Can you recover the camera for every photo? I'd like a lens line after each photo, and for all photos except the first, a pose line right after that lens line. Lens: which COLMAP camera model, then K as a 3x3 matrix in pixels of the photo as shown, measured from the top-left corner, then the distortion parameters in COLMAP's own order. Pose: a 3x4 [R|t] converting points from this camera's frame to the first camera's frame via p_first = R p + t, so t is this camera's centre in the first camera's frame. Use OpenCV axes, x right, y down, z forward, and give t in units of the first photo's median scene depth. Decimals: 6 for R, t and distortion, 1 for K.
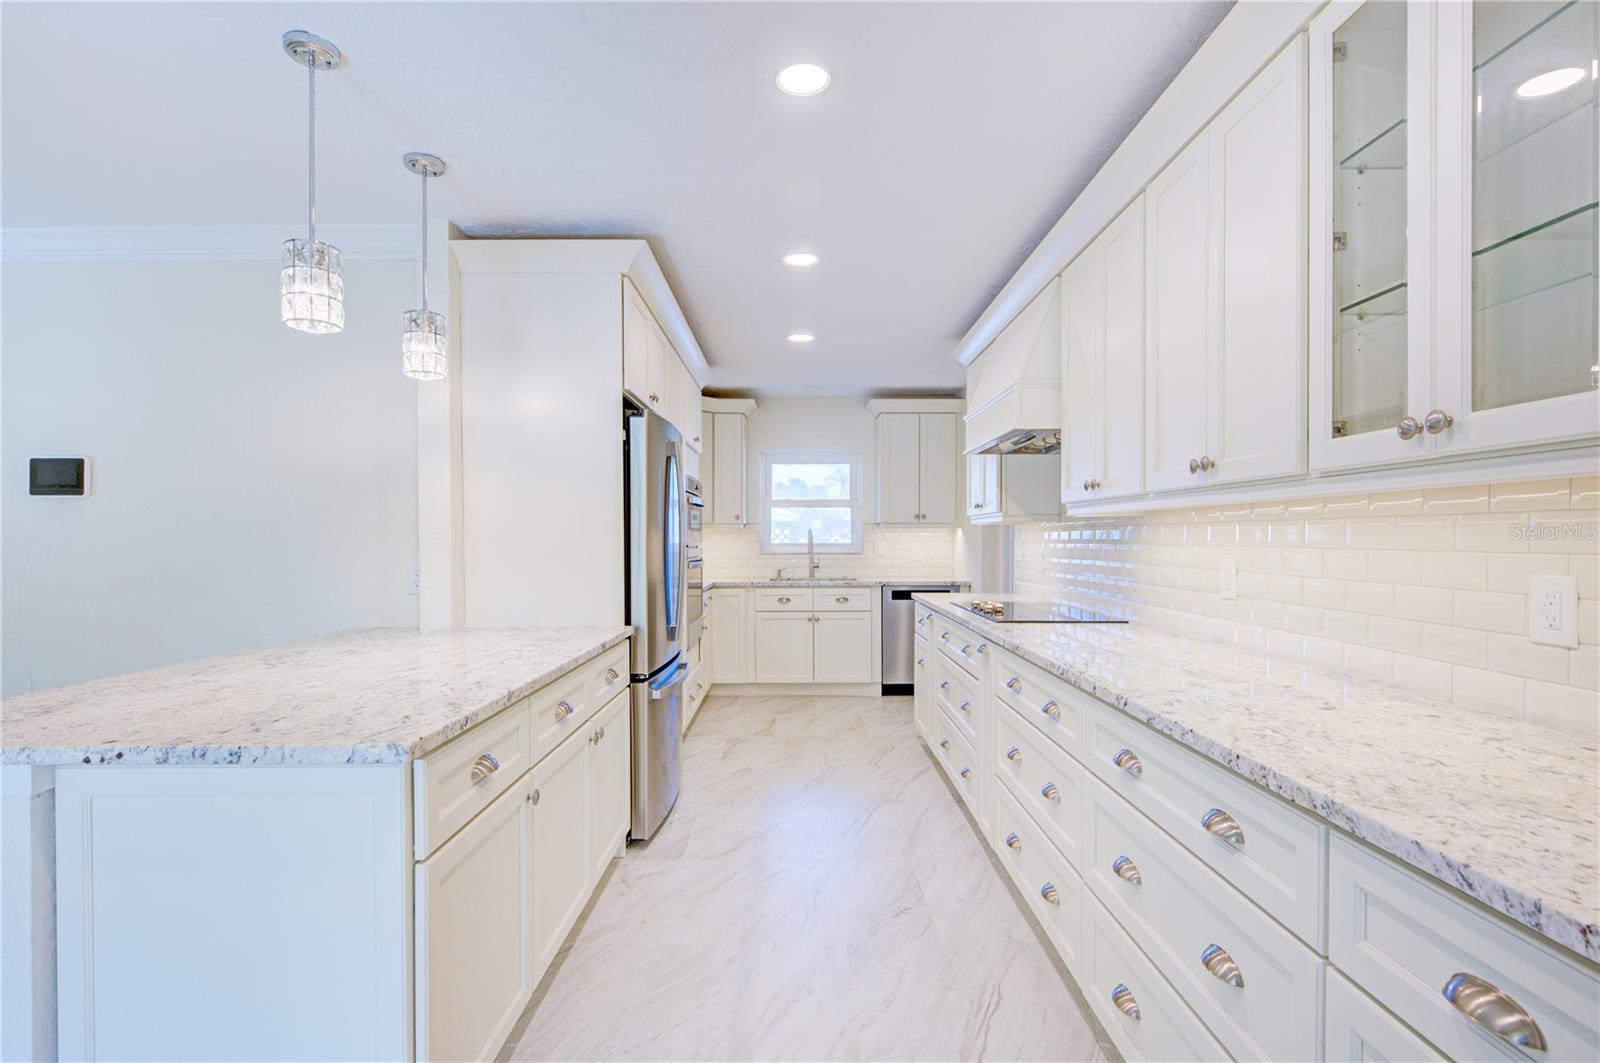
lens RADIAL K [[766.3, 0, 798.1], [0, 766.3, 544.3], [0, 0, 1]] dist [0.000270, -0.000233]
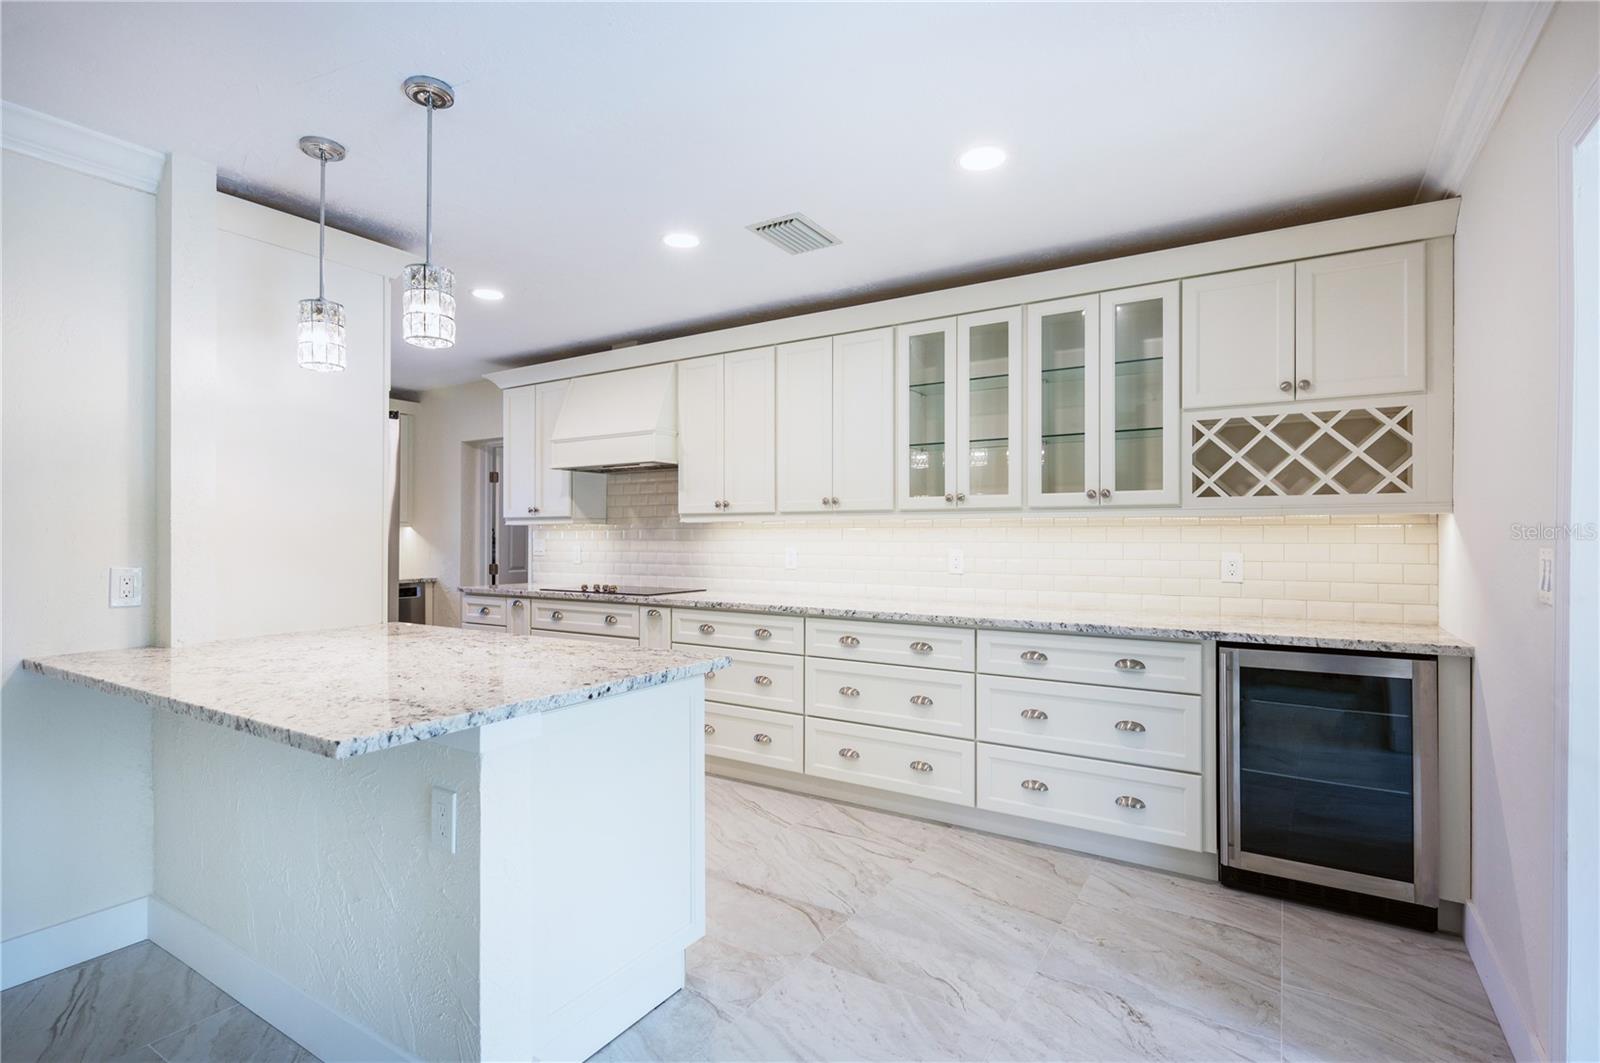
lens RADIAL K [[767.0, 0, 800.1], [0, 767.0, 535.2], [0, 0, 1]] dist [0.006131, 0.000062]
pose [[0.532931, 0.004719, 0.846145, -1.584887], [0.005841, 0.999940, -0.009255, 0.008409], [-0.846138, 0.009875, 0.532872, -0.035984]]
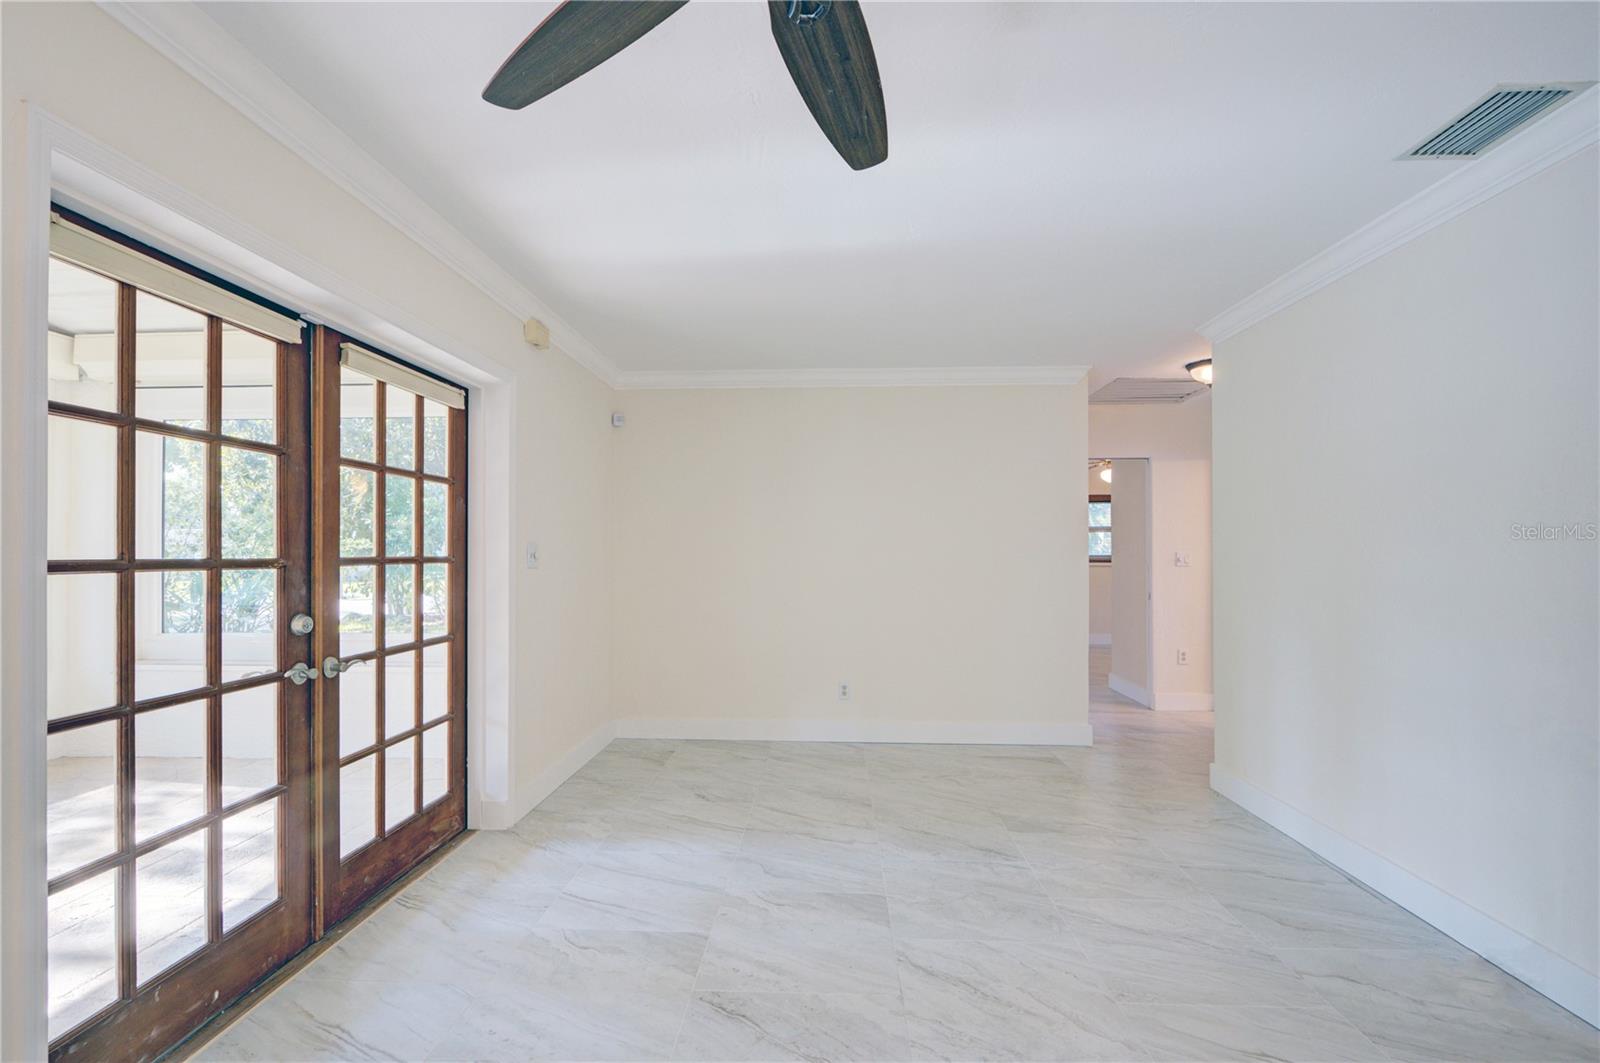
lens RADIAL K [[686.1, 0, 798.7], [0, 686.1, 538.5], [0, 0, 1]] dist [-0.002415, -0.000383]
pose [[-0.040774, -0.015178, -0.999053, 7.061047], [-0.005869, 0.999871, -0.014951, -0.067471], [0.999151, 0.005254, -0.040858, 2.594064]]
